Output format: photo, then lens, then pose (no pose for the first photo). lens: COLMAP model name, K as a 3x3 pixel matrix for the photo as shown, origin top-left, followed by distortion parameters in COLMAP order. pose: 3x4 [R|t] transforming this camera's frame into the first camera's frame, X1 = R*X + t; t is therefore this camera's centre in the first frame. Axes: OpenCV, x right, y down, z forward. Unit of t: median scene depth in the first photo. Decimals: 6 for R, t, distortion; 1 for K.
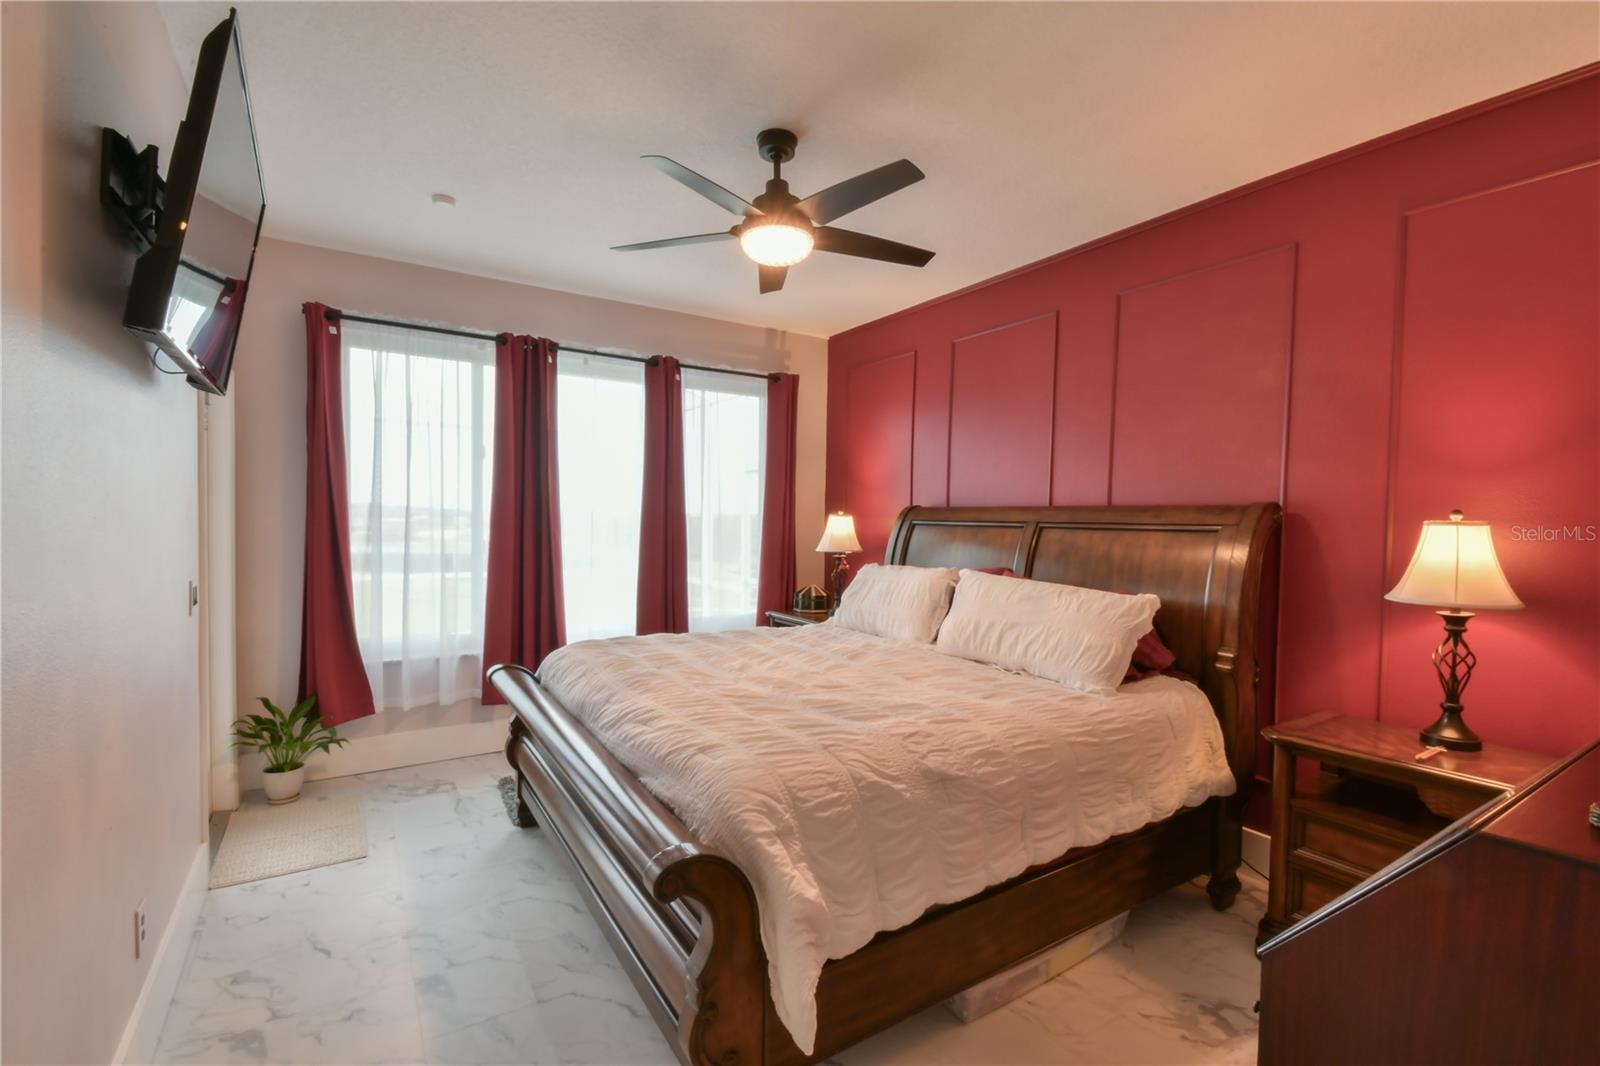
lens RADIAL K [[709.4, 0, 800.0], [0, 709.4, 533.0], [0, 0, 1]] dist [0.018888, -0.024968]
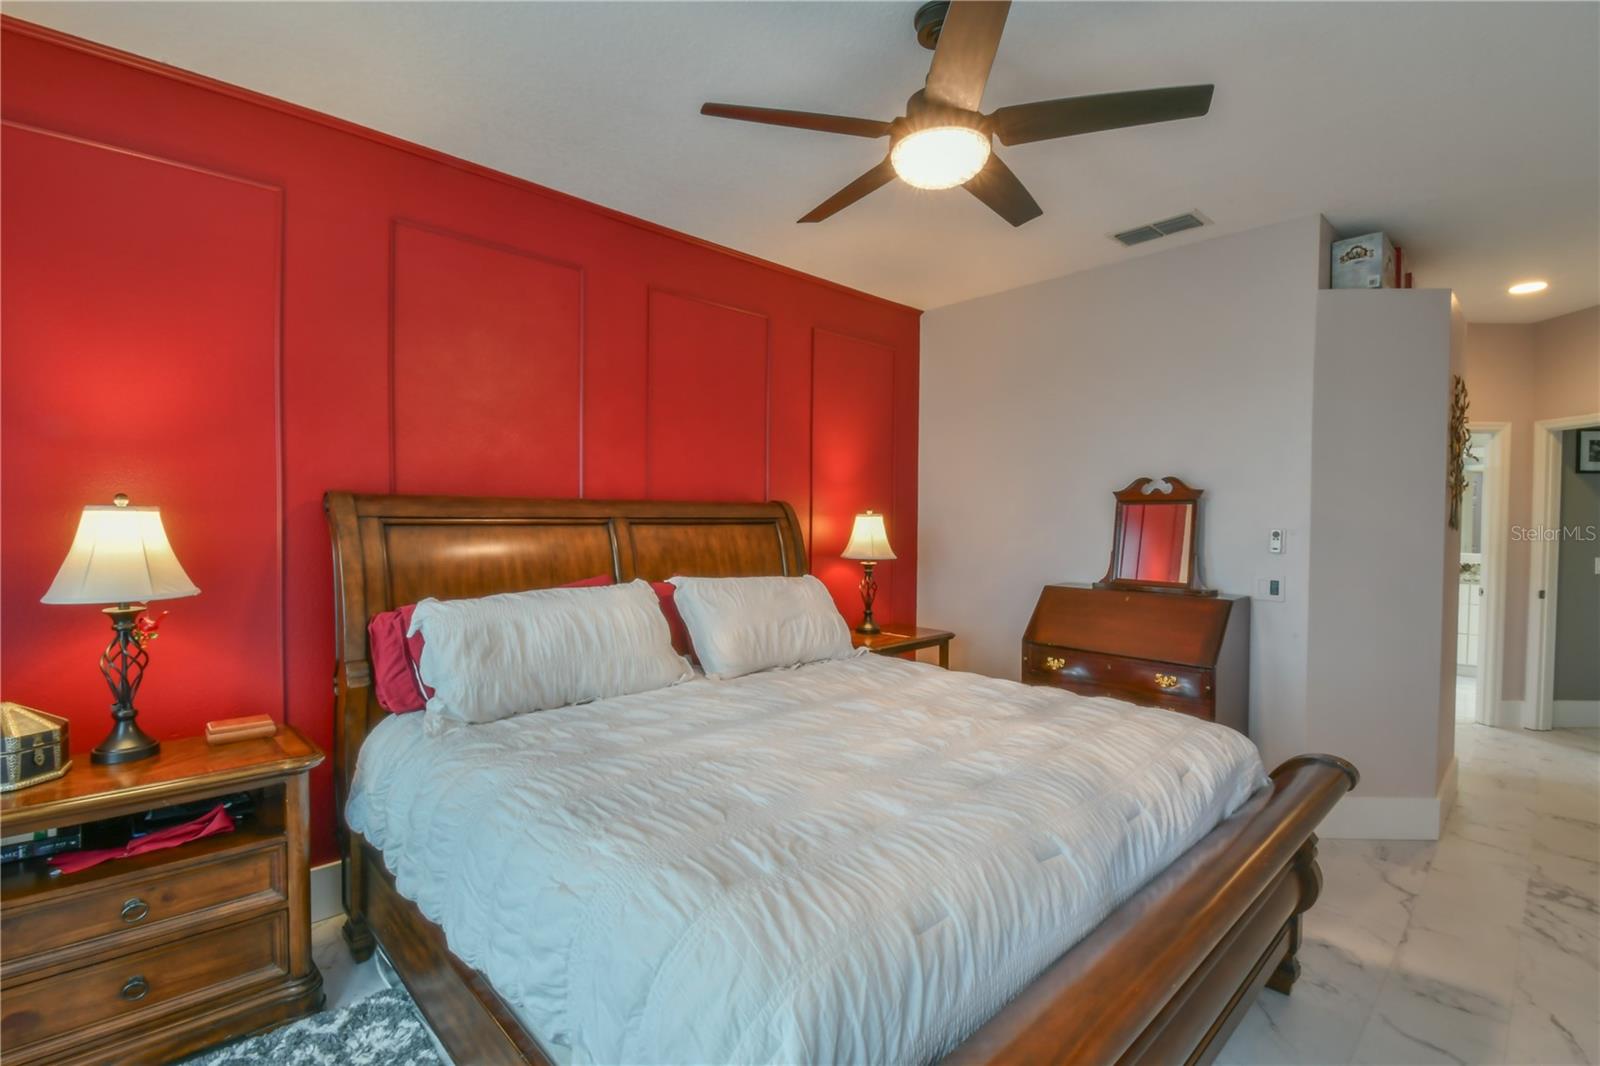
lens RADIAL K [[826.4, 0, 800.0], [0, 826.4, 533.0], [0, 0, 1]] dist [-0.000289, -0.000262]
pose [[-0.254530, -0.039113, 0.966274, -0.289443], [0.015548, 0.998887, 0.044529, -0.016226], [-0.966940, 0.026357, -0.253639, 0.442075]]
